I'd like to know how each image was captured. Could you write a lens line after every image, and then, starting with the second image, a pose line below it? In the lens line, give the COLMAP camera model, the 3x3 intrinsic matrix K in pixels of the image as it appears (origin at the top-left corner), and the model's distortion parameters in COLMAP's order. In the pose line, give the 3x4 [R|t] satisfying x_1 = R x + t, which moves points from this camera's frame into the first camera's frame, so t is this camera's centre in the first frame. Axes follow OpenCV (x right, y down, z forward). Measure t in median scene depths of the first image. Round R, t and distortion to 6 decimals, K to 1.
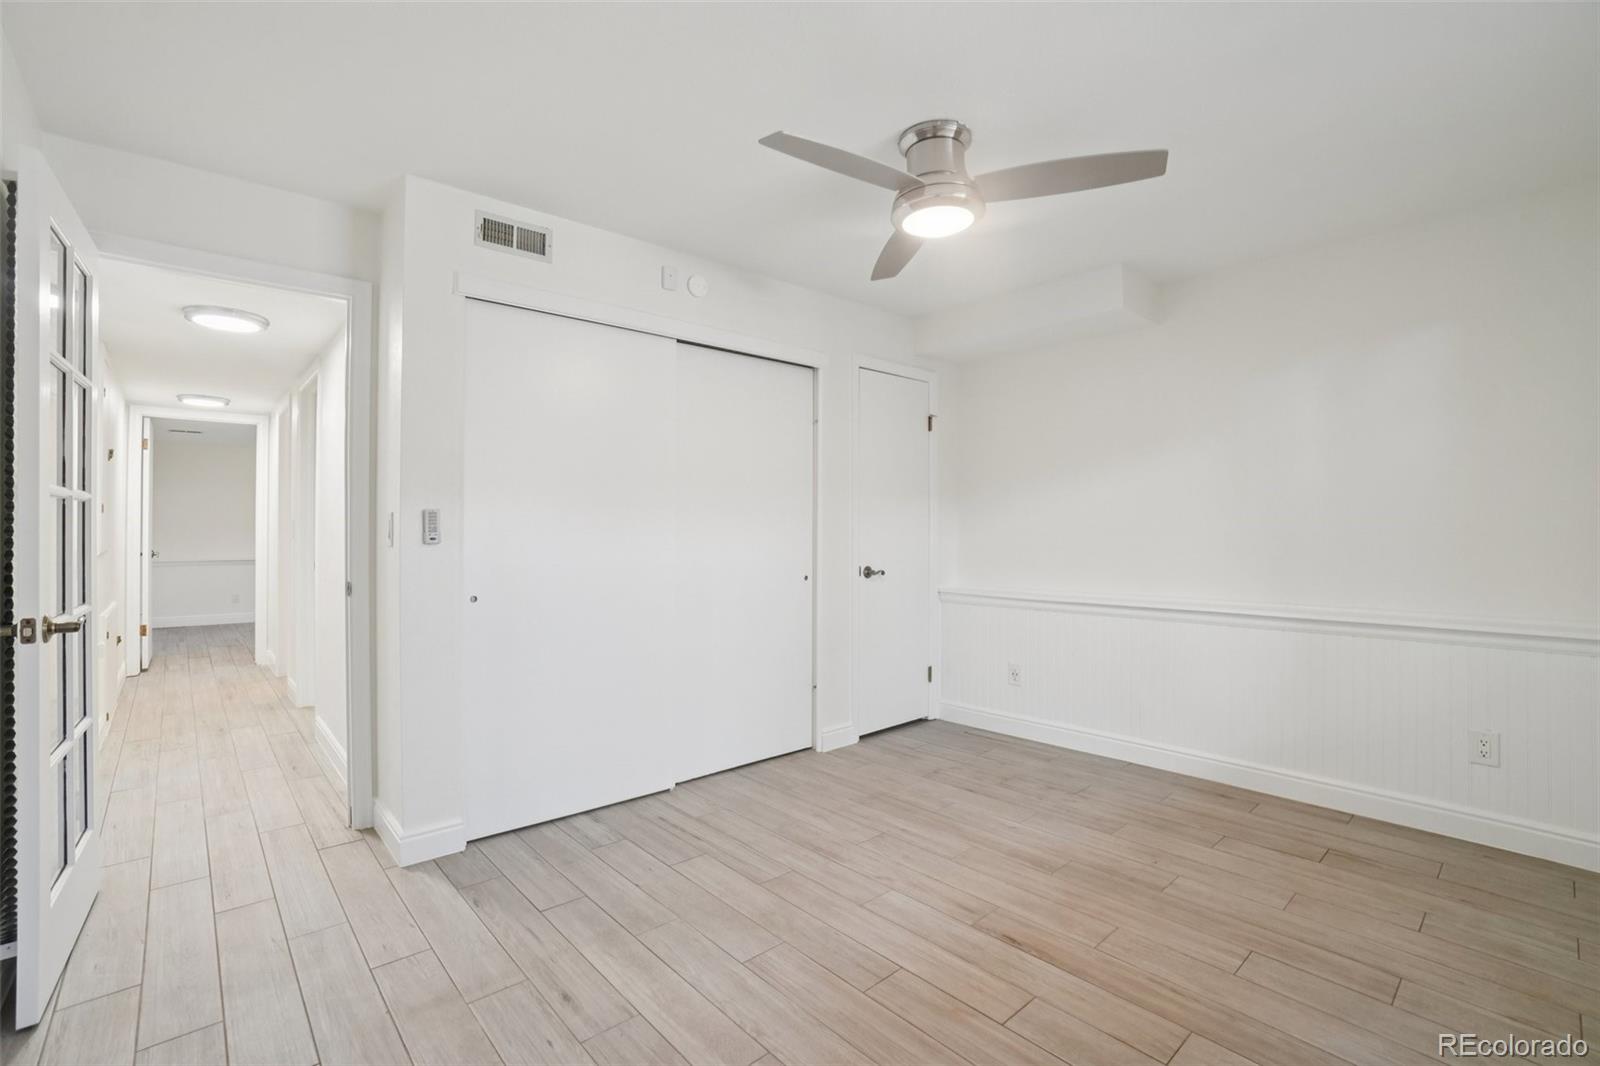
lens RADIAL K [[714.0, 0, 788.5], [0, 714.0, 518.9], [0, 0, 1]] dist [-0.063360, 0.022090]
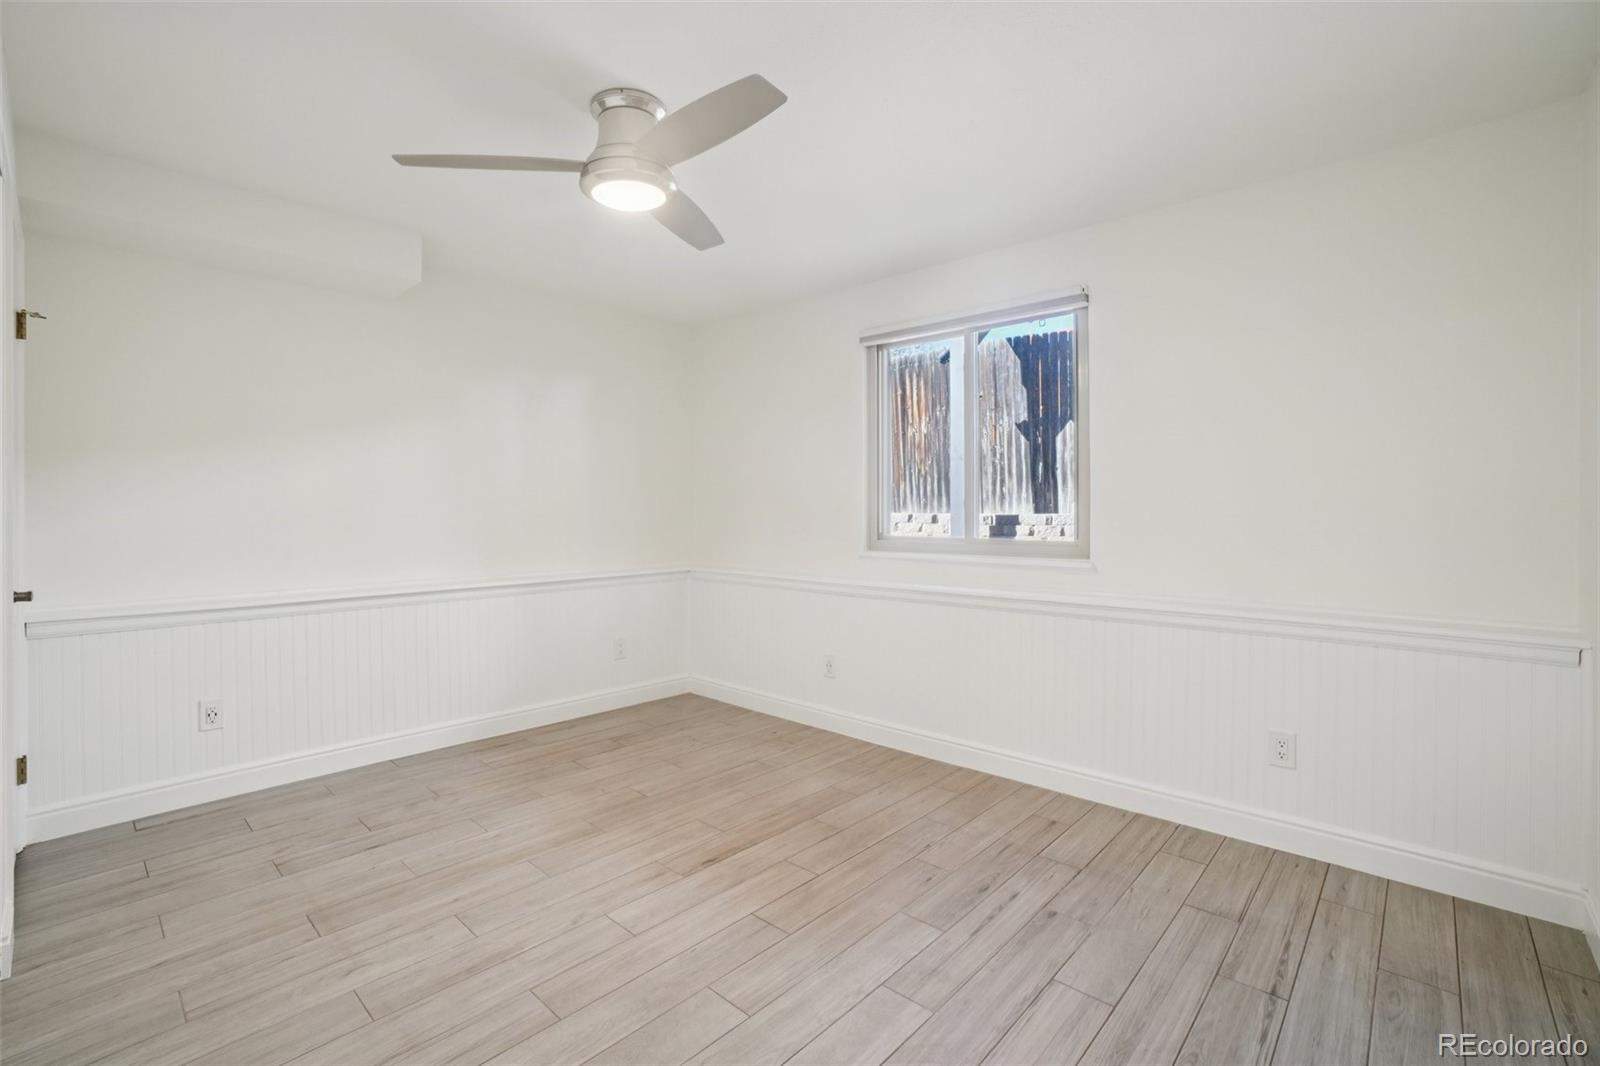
lens RADIAL K [[714.0, 0, 788.5], [0, 714.0, 518.9], [0, 0, 1]] dist [-0.063360, 0.022090]
pose [[-0.095496, -0.011300, 0.995366, -0.639951], [-0.012660, 0.999868, 0.010137, 0.008717], [-0.995349, -0.011634, -0.095627, 0.725646]]
